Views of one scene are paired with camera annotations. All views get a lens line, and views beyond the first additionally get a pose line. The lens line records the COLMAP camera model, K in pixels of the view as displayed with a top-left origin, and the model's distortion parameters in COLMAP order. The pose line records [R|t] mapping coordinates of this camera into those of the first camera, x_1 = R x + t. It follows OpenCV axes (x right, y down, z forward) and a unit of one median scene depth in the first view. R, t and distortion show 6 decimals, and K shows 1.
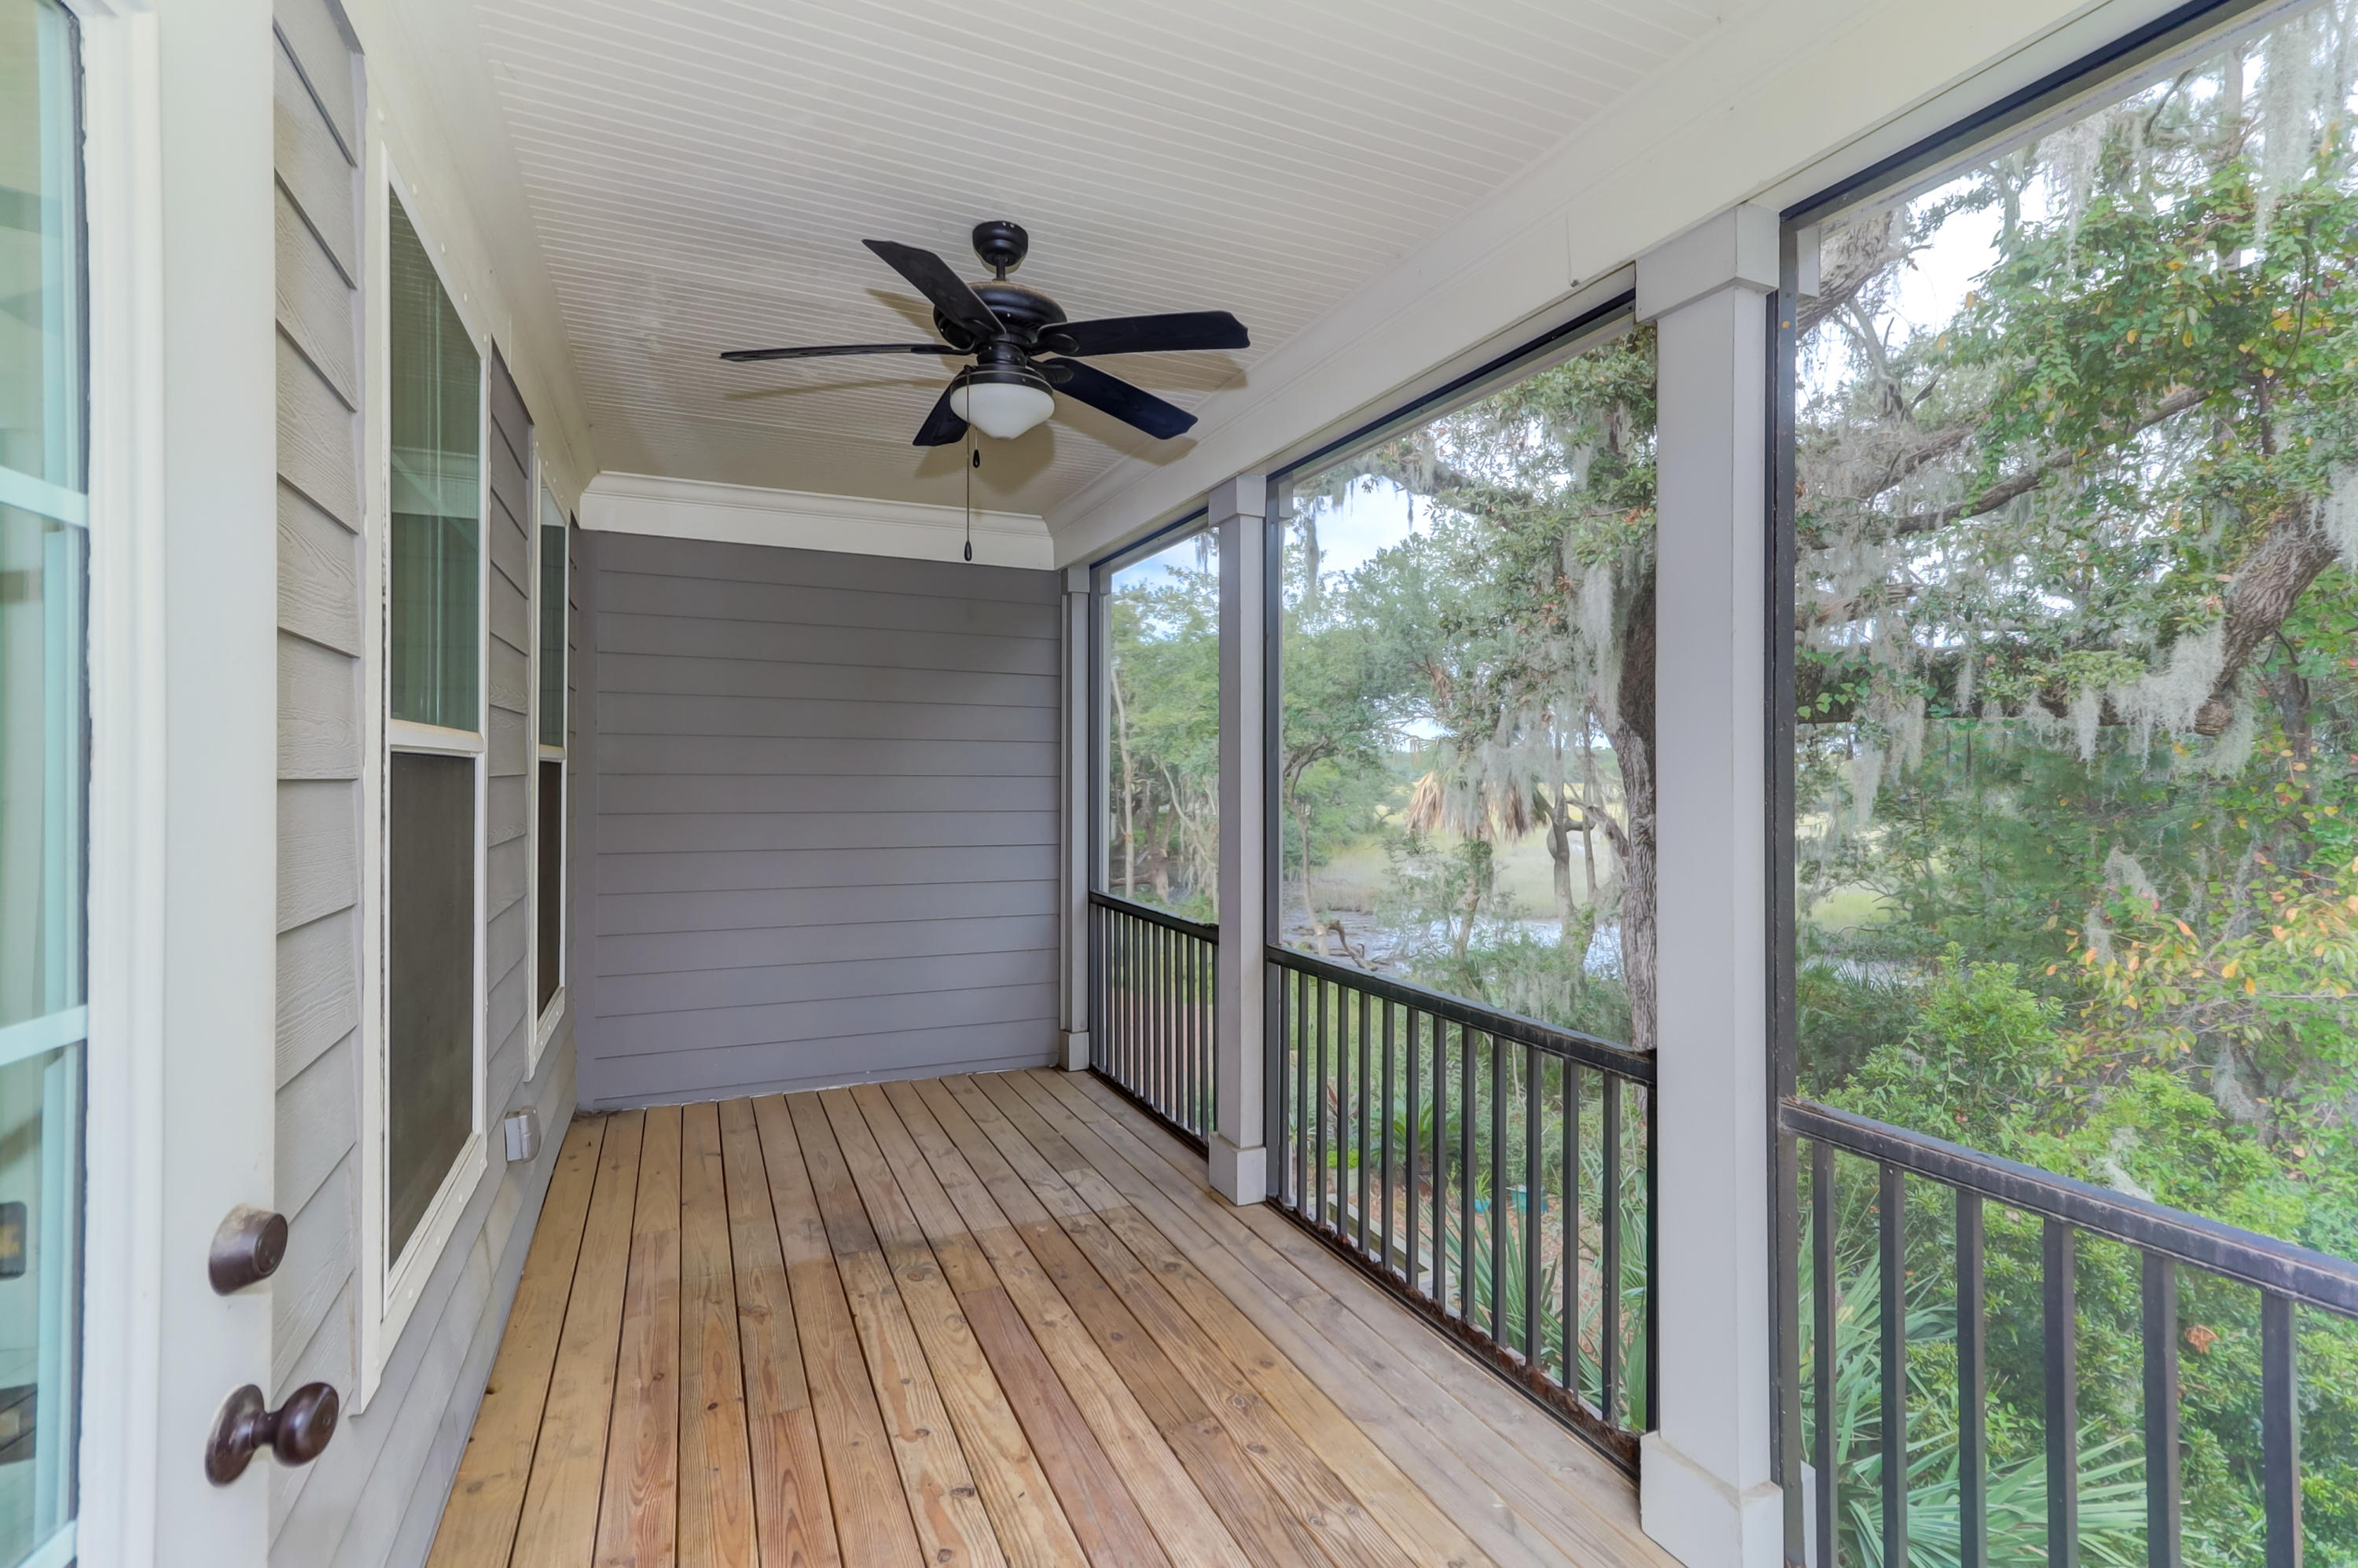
lens RADIAL K [[1076.6, 0, 1175.0], [0, 1076.6, 770.6], [0, 0, 1]] dist [0.003455, -0.000133]
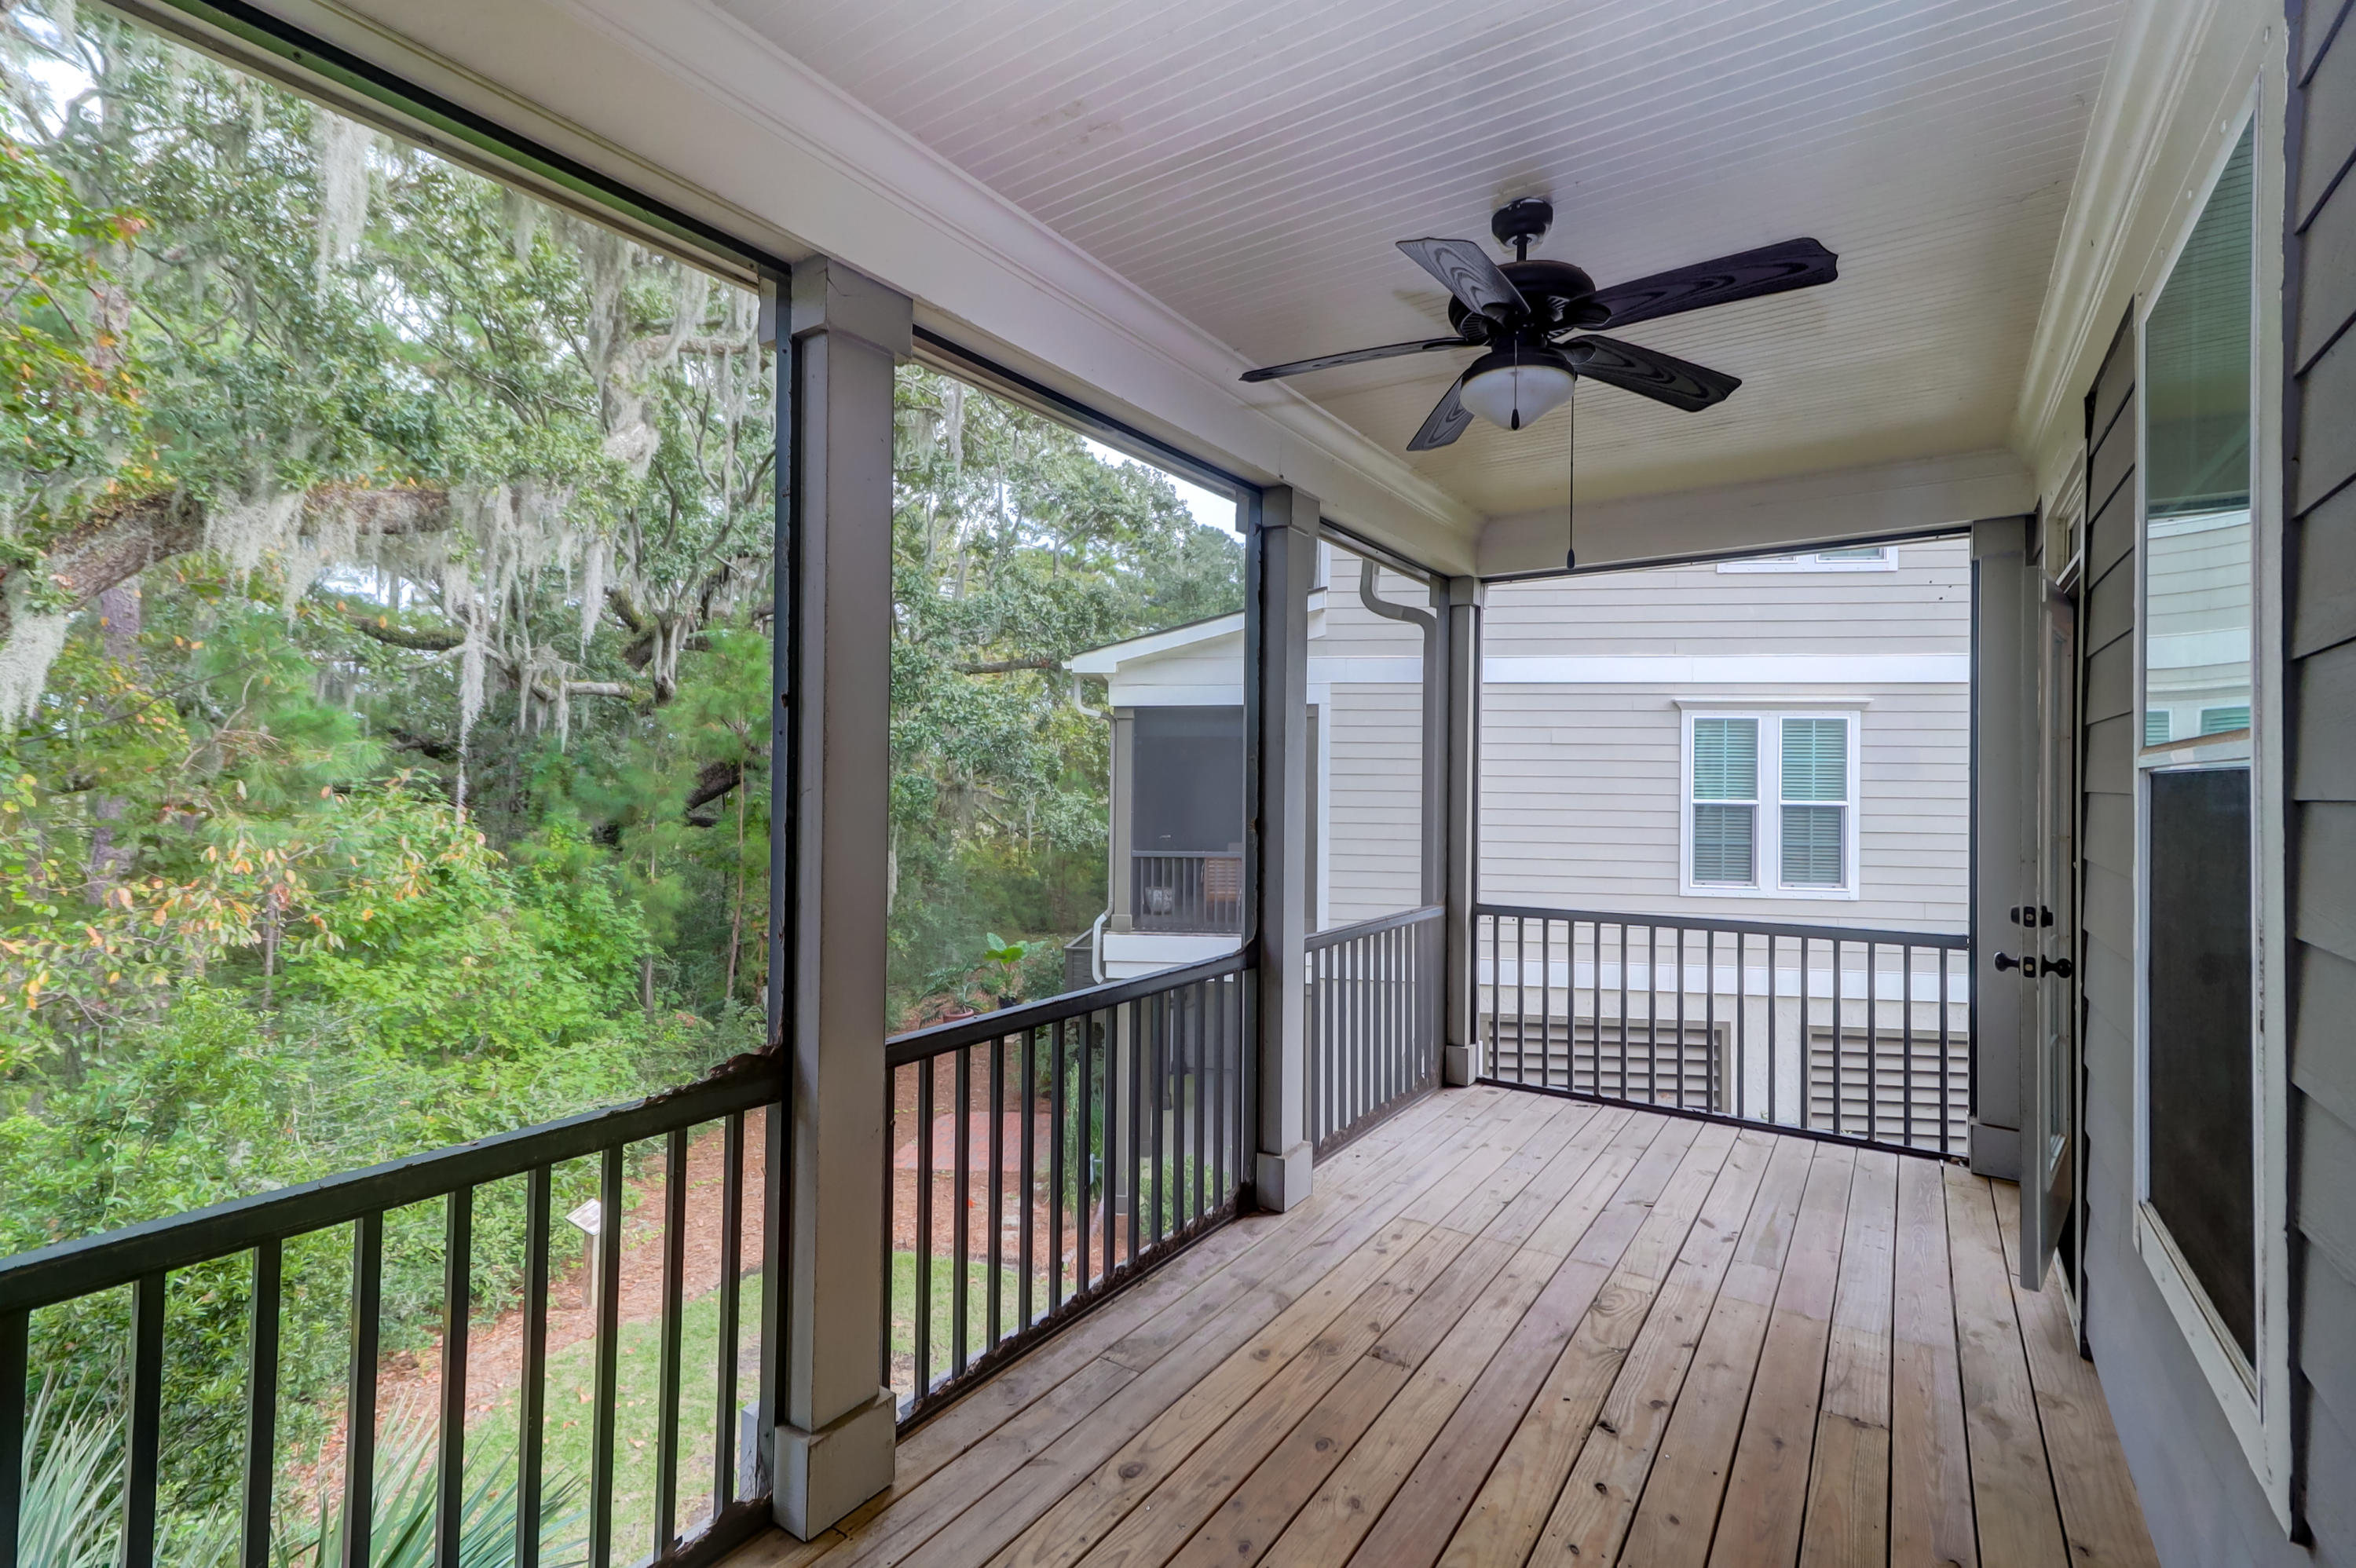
lens RADIAL K [[1075.6, 0, 1171.9], [0, 1075.6, 780.3], [0, 0, 1]] dist [0.003455, -0.000133]
pose [[-0.521759, -0.004585, 0.853081, -0.131709], [-0.009394, 0.999956, -0.000371, 0.001198], [-0.853041, -0.008207, -0.521779, 0.286497]]
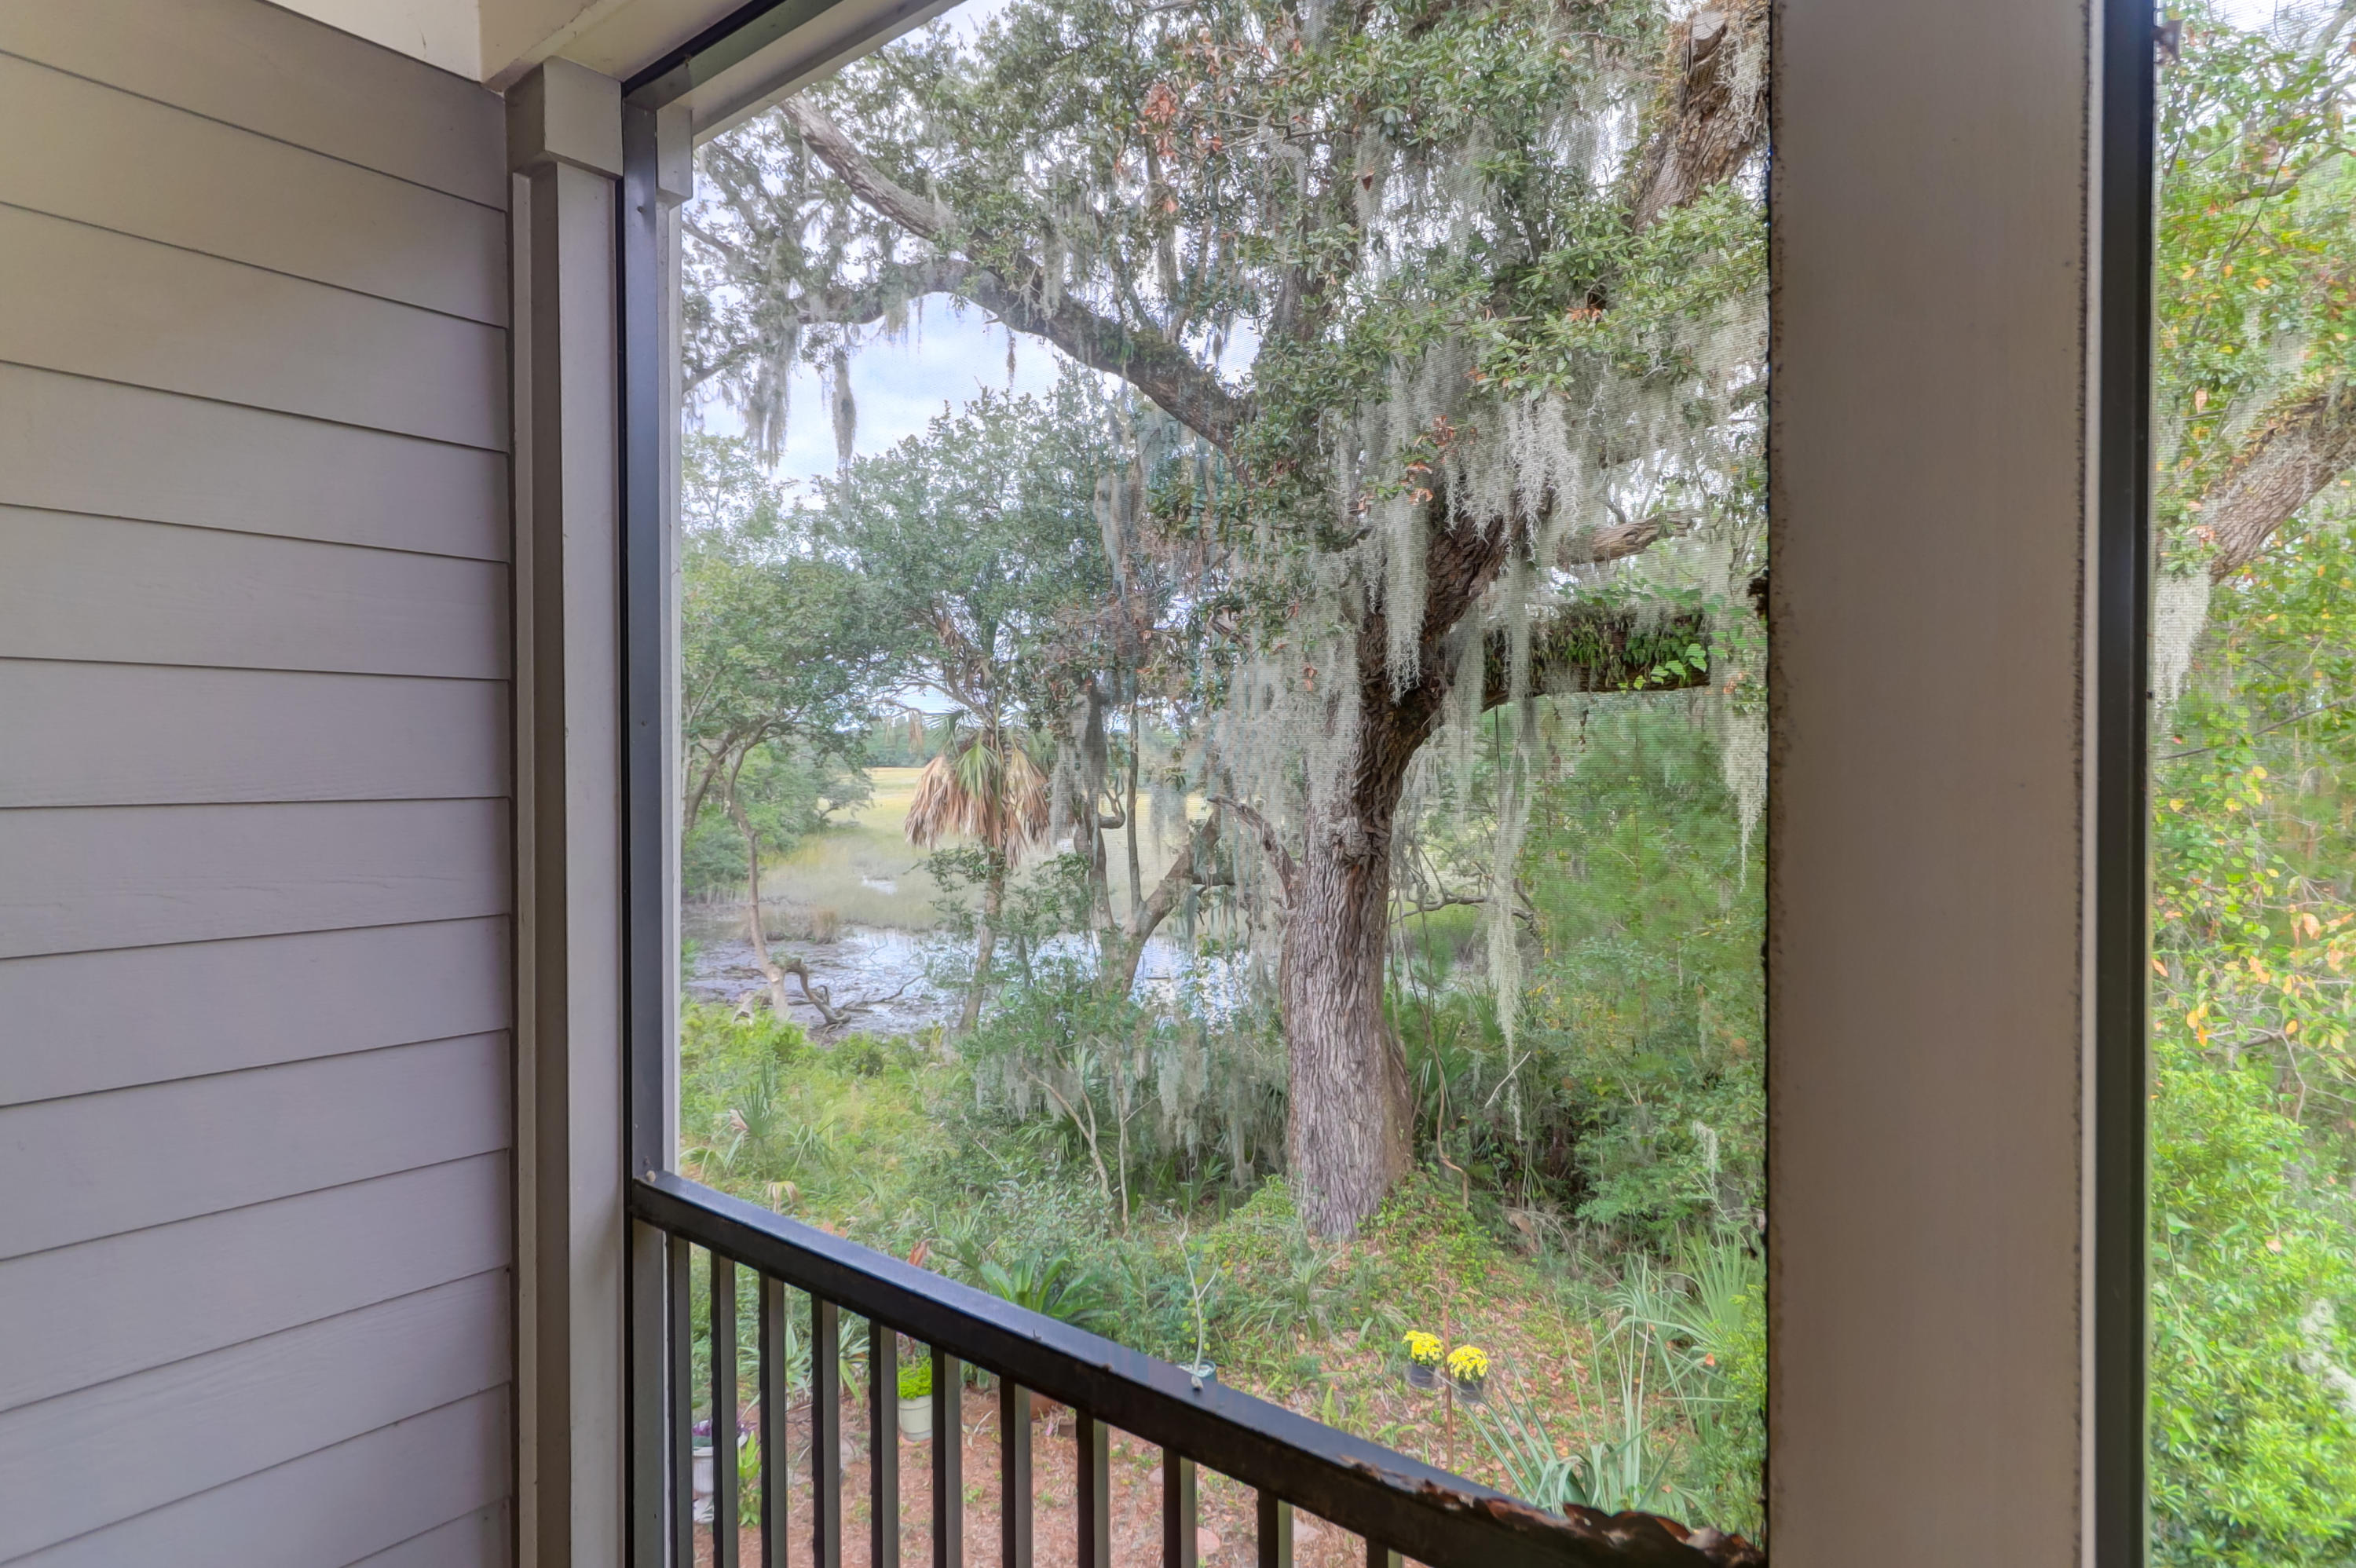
lens RADIAL K [[1302.9, 0, 1176.6], [0, 1302.9, 774.4], [0, 0, 1]] dist [0.006280, 0.000807]
pose [[0.894477, -0.008998, 0.447024, -0.036873], [0.001871, 0.999864, 0.016383, -0.002500], [-0.447110, -0.013818, 0.894372, 0.213415]]
